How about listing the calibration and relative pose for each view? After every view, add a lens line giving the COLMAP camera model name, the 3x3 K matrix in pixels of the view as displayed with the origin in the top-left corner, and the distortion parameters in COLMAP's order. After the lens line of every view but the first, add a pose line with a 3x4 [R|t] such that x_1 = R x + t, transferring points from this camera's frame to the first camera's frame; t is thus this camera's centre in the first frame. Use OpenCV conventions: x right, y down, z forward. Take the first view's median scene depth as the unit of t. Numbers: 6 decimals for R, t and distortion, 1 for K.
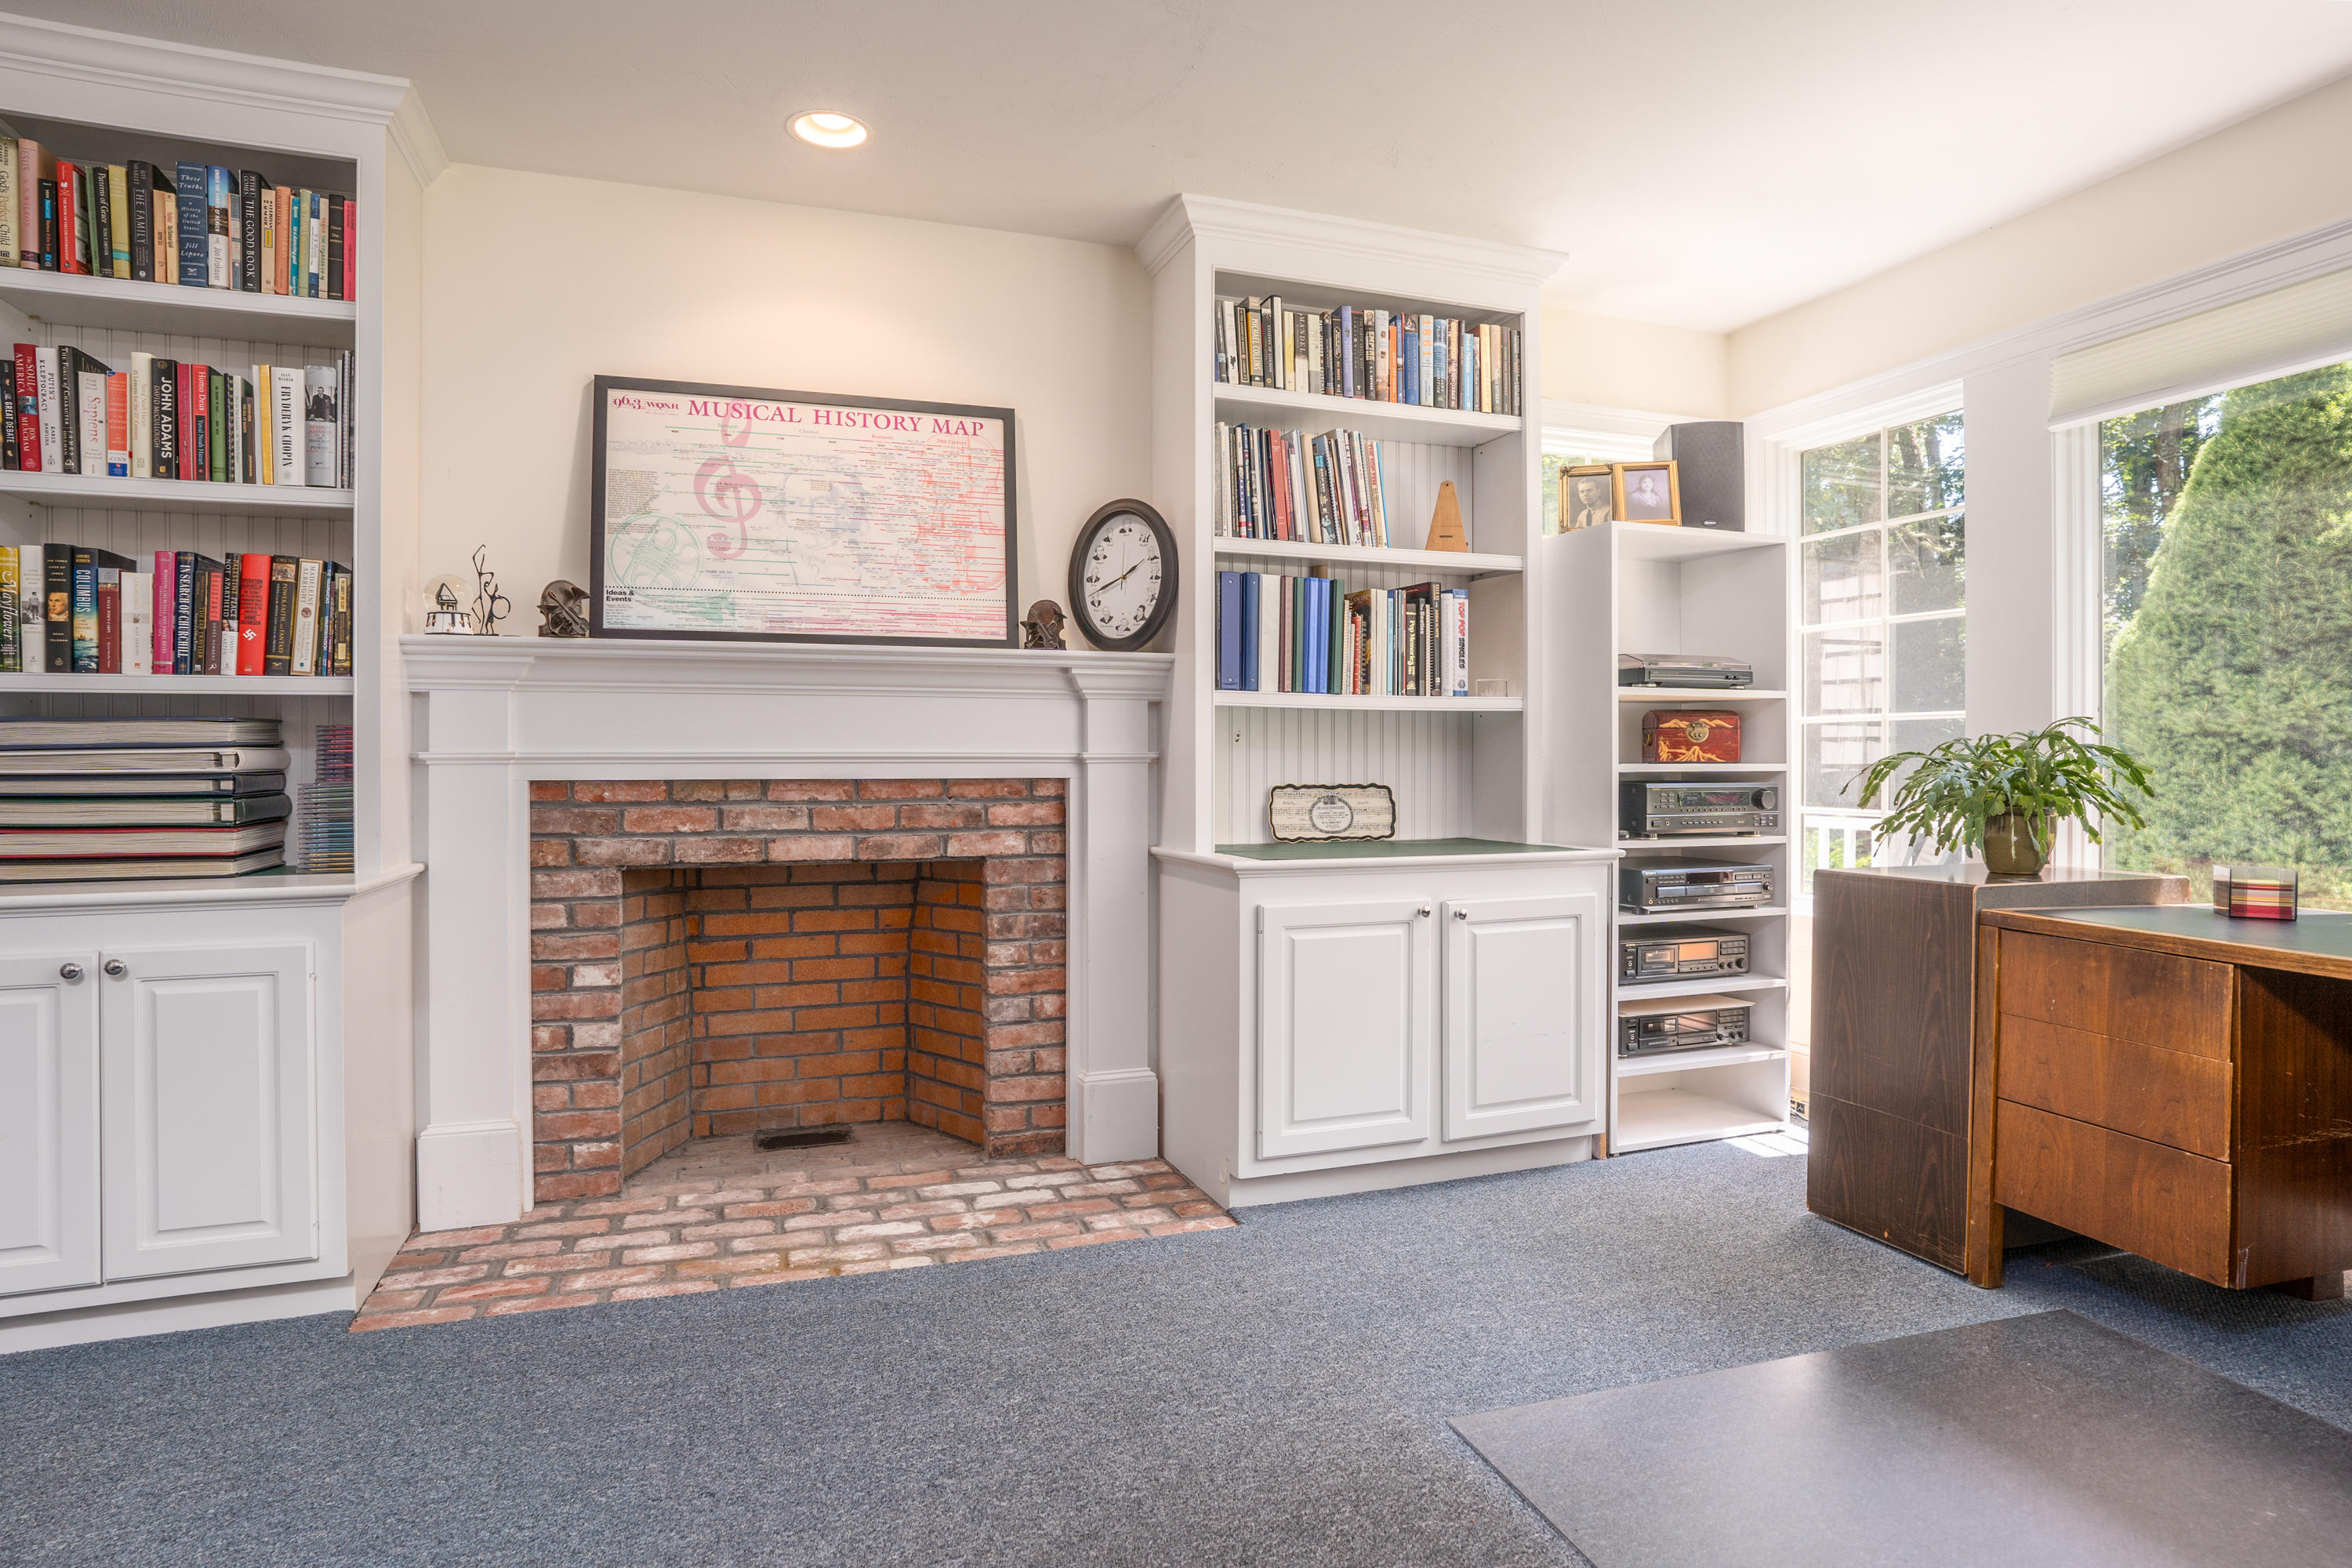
lens RADIAL K [[1262.7, 0, 1172.8], [0, 1262.7, 763.7], [0, 0, 1]] dist [-0.081661, 0.043267]
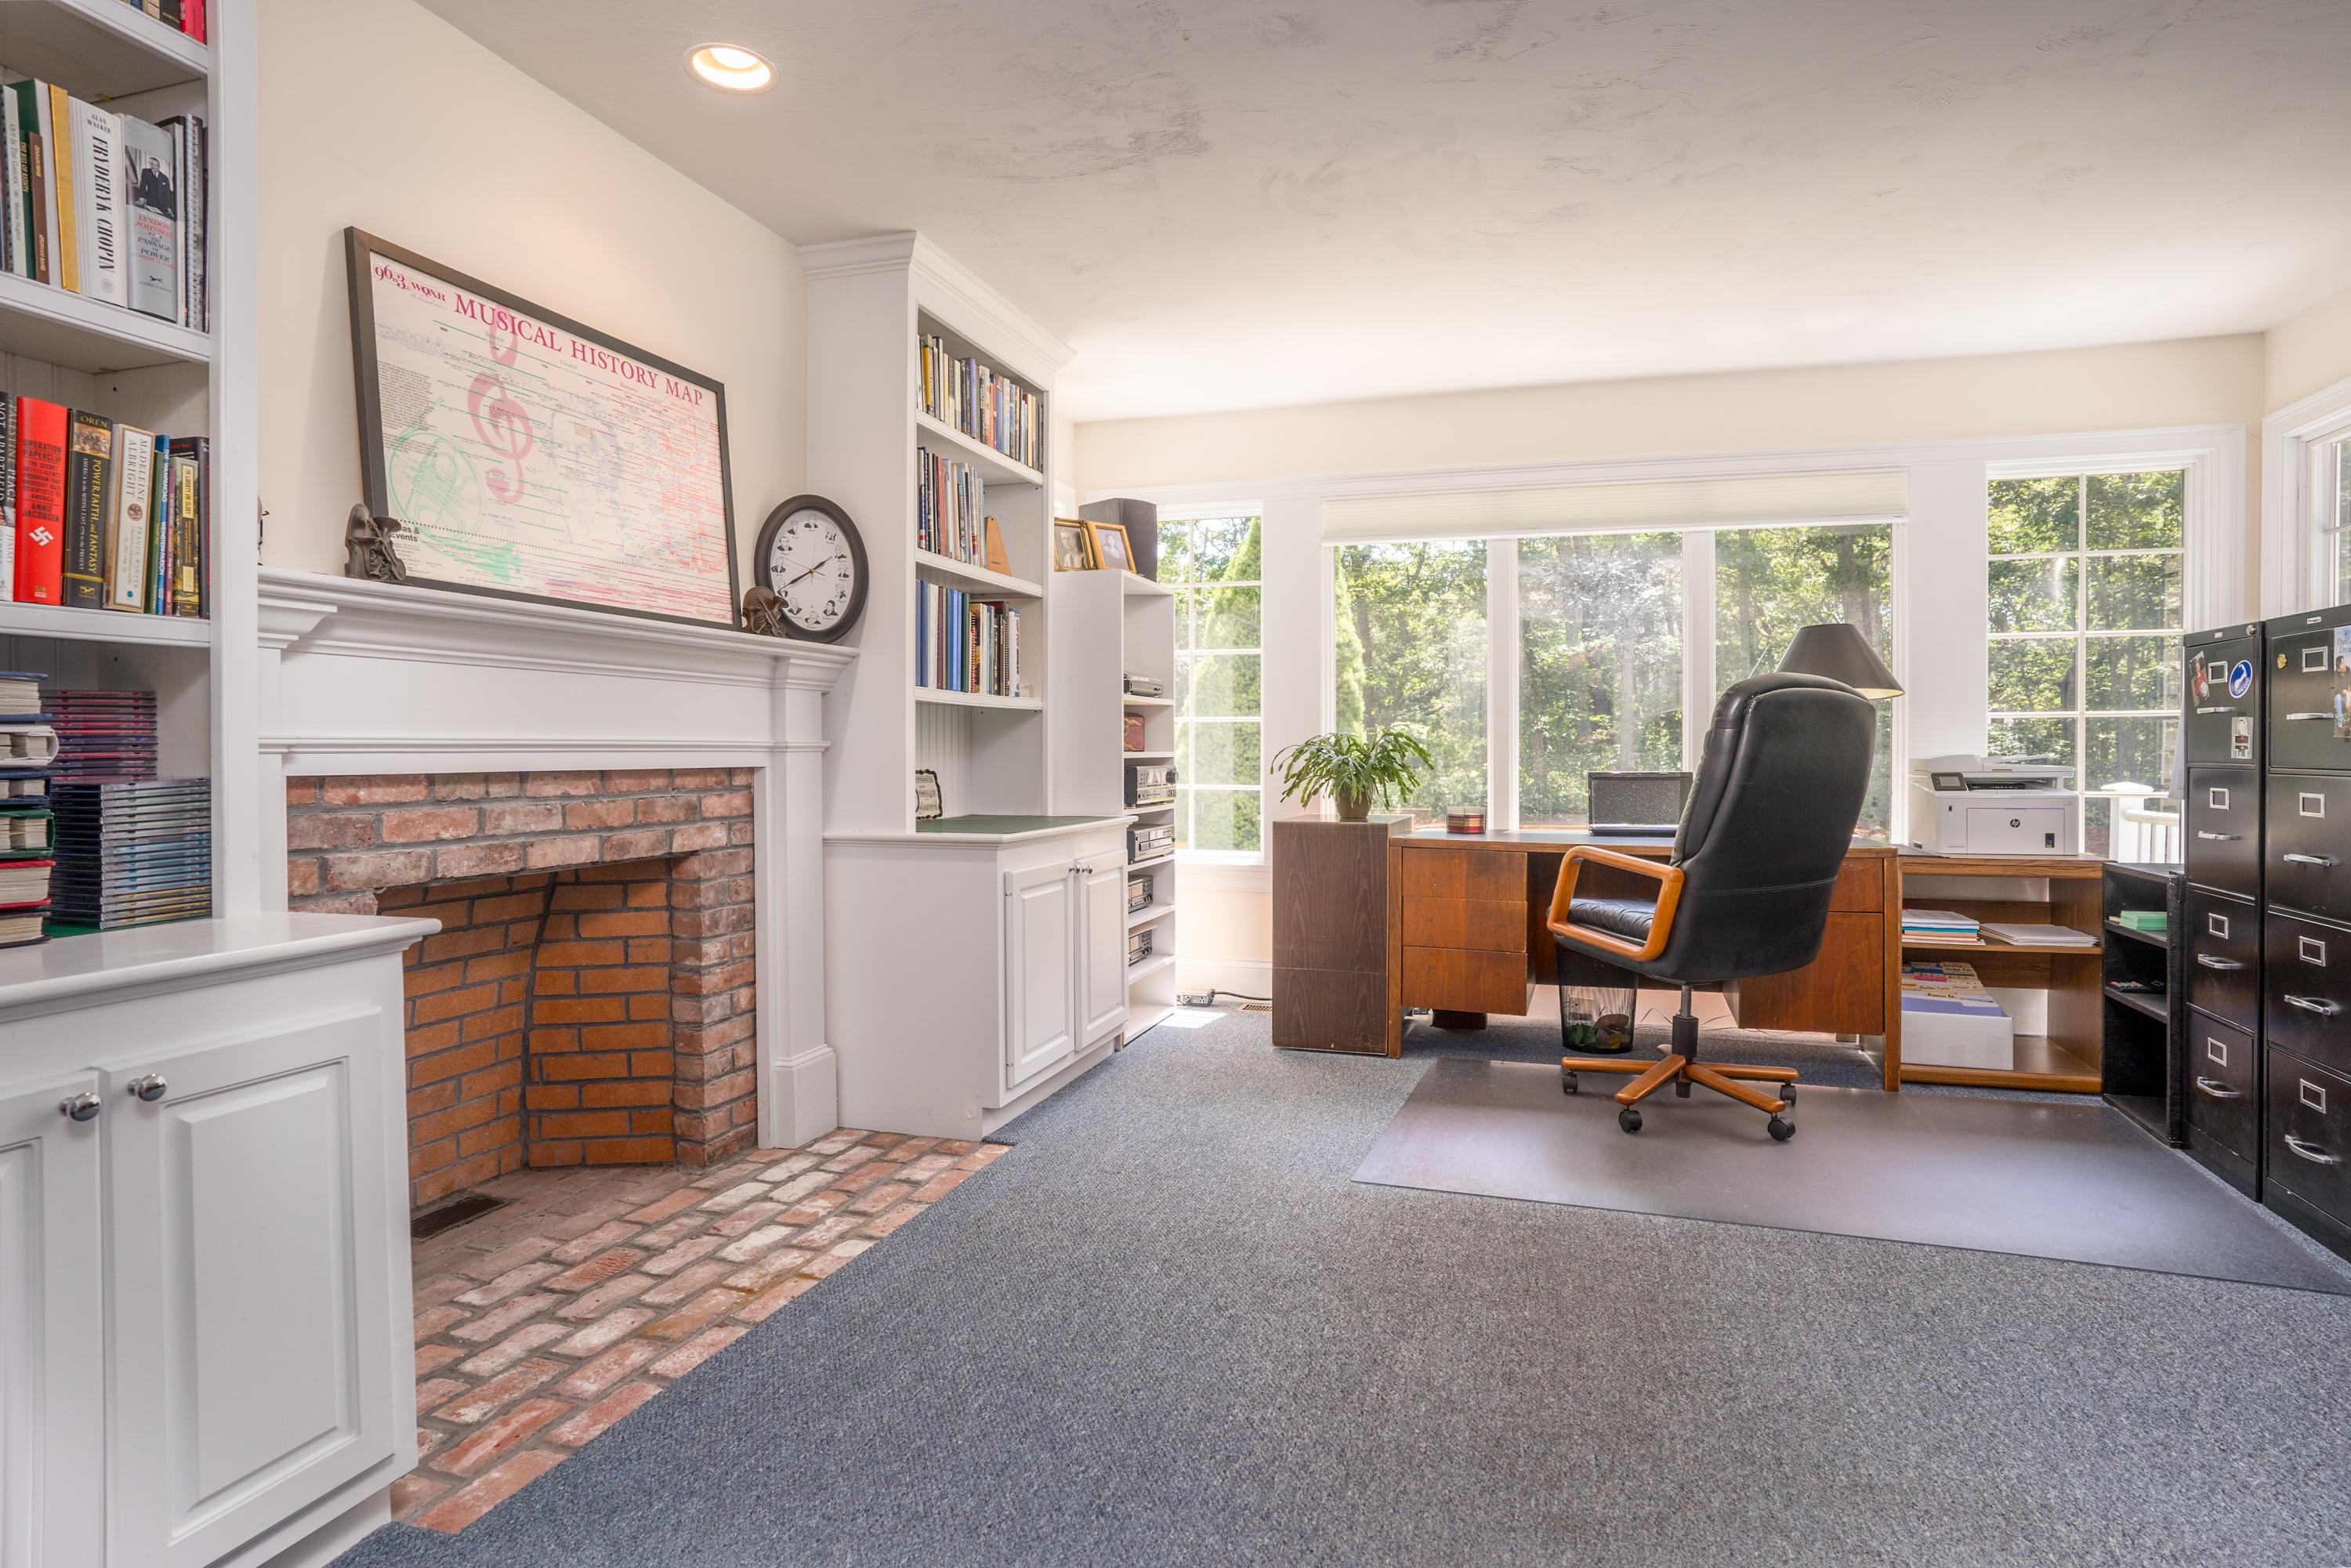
lens RADIAL K [[1262.1, 0, 1172.3], [0, 1262.1, 763.7], [0, 0, 1]] dist [-0.081661, 0.043267]
pose [[0.597950, -0.008134, 0.801492, -0.732299], [0.003044, 0.999964, 0.007877, 0.002268], [-0.801528, -0.002270, 0.597953, 0.163177]]
